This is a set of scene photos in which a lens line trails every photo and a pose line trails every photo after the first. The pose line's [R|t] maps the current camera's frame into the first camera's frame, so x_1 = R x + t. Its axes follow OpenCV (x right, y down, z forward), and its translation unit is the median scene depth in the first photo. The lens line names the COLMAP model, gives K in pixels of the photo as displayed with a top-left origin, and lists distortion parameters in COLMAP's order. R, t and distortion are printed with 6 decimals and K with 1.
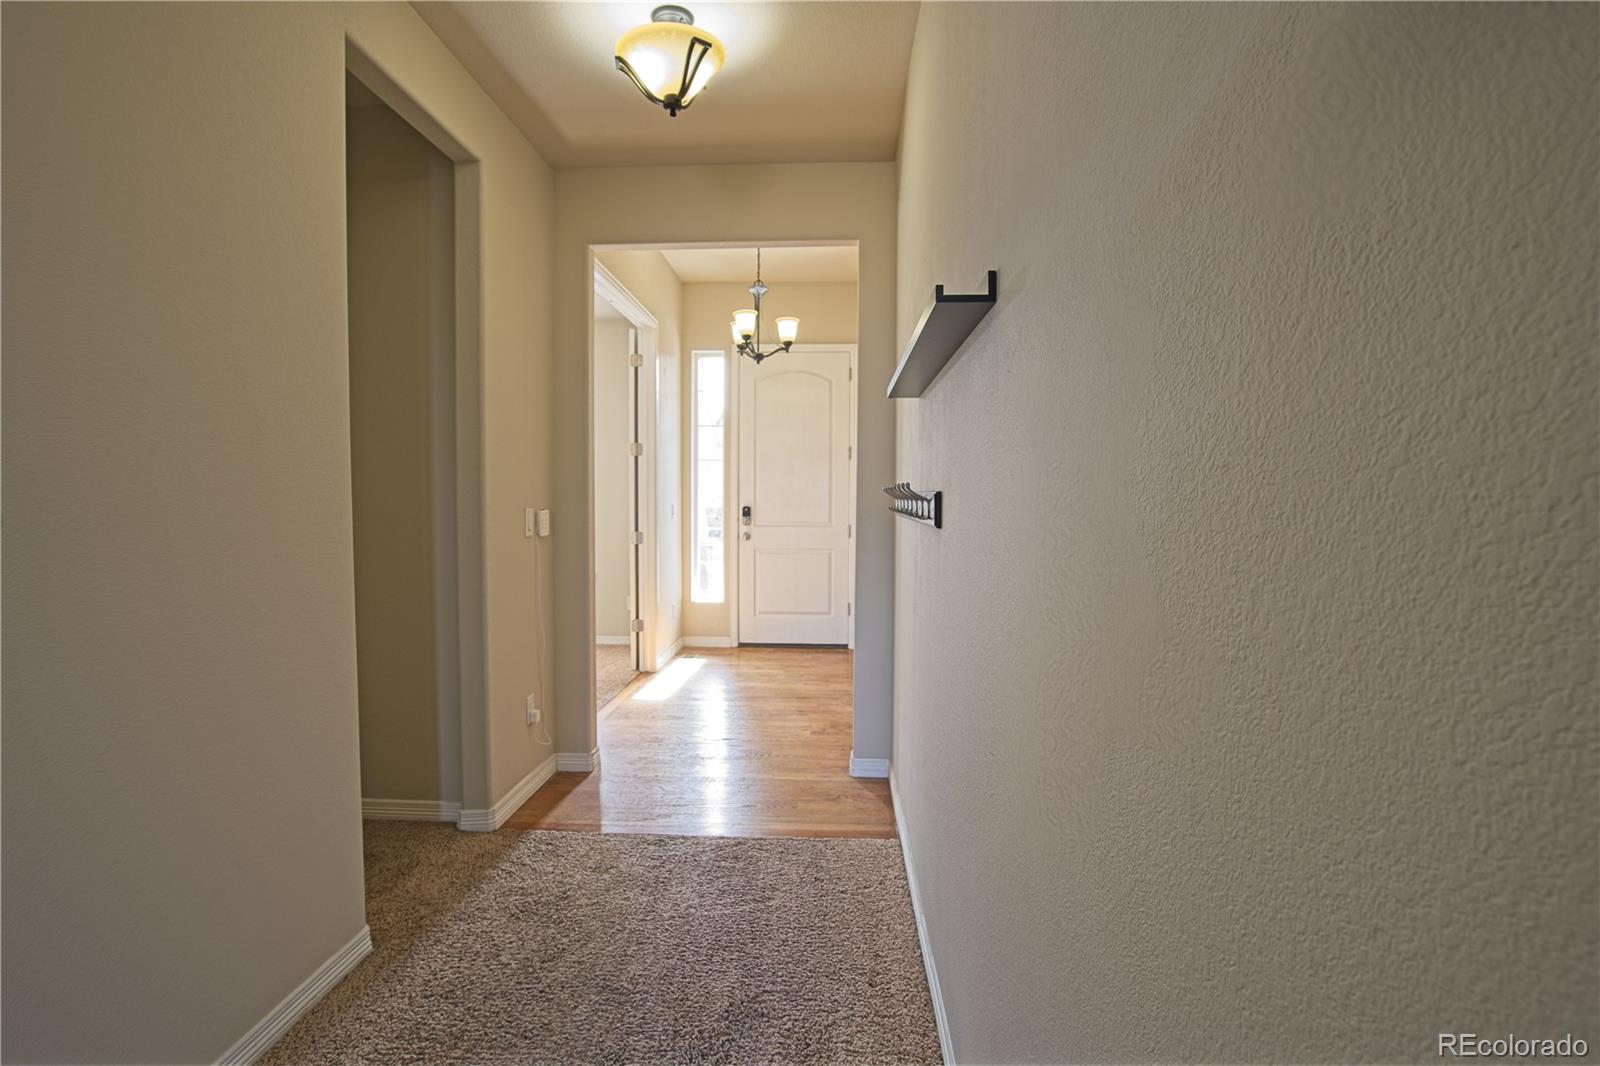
lens RADIAL K [[786.8, 0, 800.0], [0, 786.8, 533.0], [0, 0, 1]] dist [-0.026800, 0.000201]
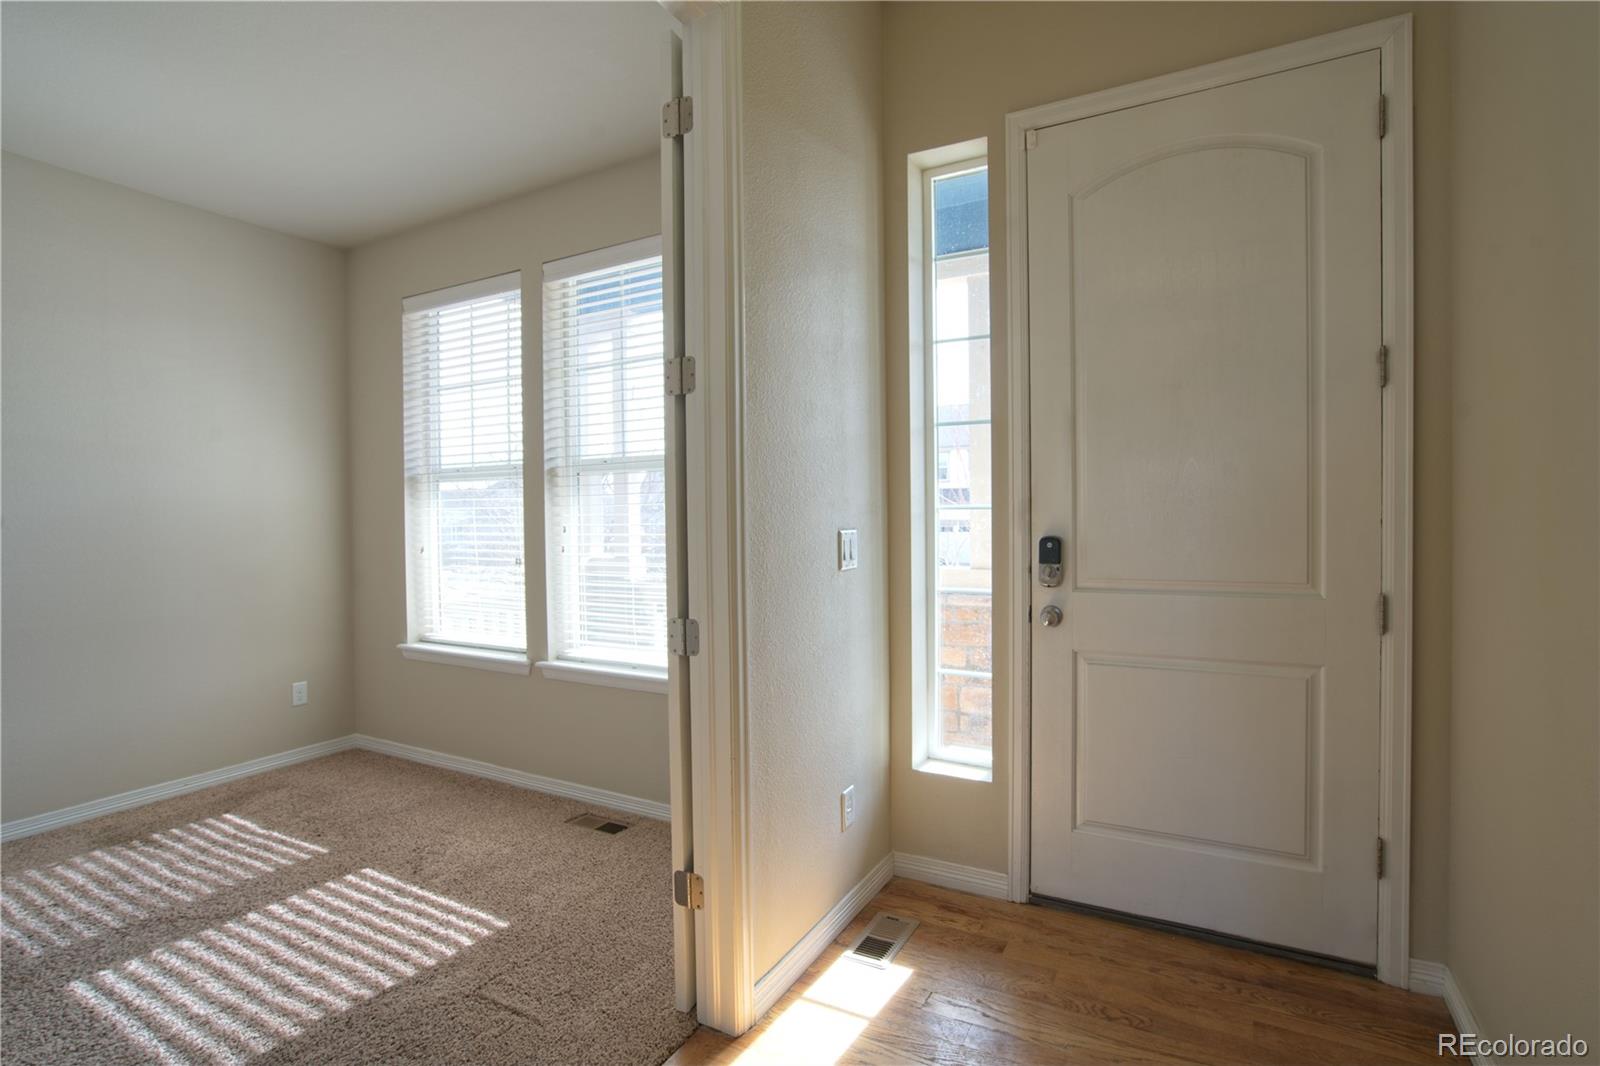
lens RADIAL K [[786.8, 0, 800.0], [0, 786.8, 533.0], [0, 0, 1]] dist [-0.026800, 0.000201]
pose [[0.895251, -0.005132, -0.445532, -0.008319], [-0.002383, 0.999864, -0.016304, -0.029094], [0.445555, 0.015658, 0.895118, 0.610747]]
